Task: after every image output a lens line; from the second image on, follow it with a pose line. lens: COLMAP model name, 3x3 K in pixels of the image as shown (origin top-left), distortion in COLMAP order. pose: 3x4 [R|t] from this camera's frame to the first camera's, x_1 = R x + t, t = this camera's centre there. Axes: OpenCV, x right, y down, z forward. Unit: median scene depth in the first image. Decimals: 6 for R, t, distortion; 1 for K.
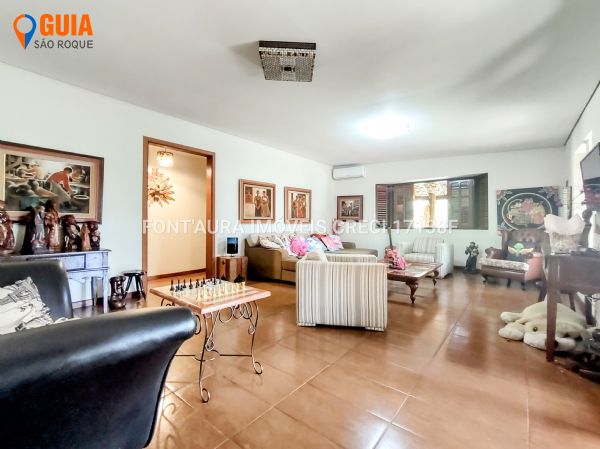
lens RADIAL K [[275.1, 0, 300.0], [0, 275.1, 224.5], [0, 0, 1]] dist [0.000597, -0.000296]
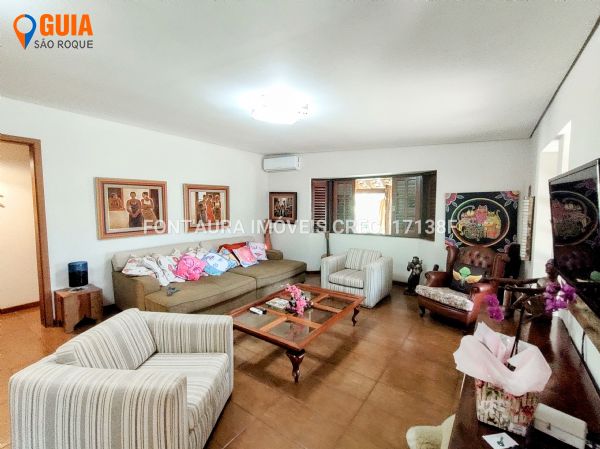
lens RADIAL K [[269.0, 0, 300.0], [0, 269.0, 224.5], [0, 0, 1]] dist [0.000998, 0.000259]
pose [[0.998123, -0.002405, 0.061197, 0.246454], [-0.002140, 0.997249, 0.074087, -0.090159], [-0.061207, -0.074079, 0.995372, 0.247113]]
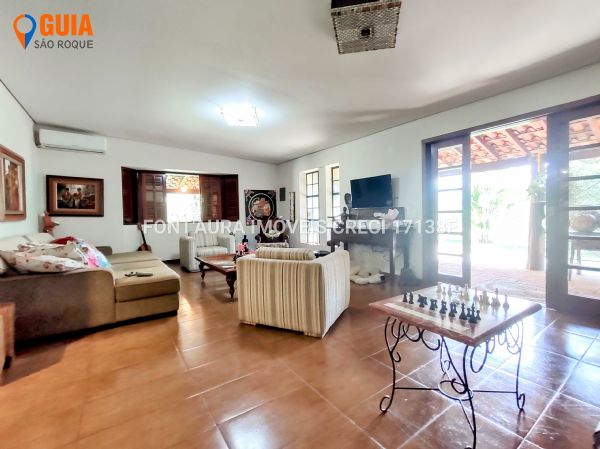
lens RADIAL K [[269.0, 0, 300.0], [0, 269.0, 224.5], [0, 0, 1]] dist [0.000998, 0.000259]
pose [[0.287976, -0.041348, 0.956745, -0.385581], [0.020085, 0.999108, 0.037133, -0.005708], [-0.957427, 0.008523, 0.288549, 0.404883]]
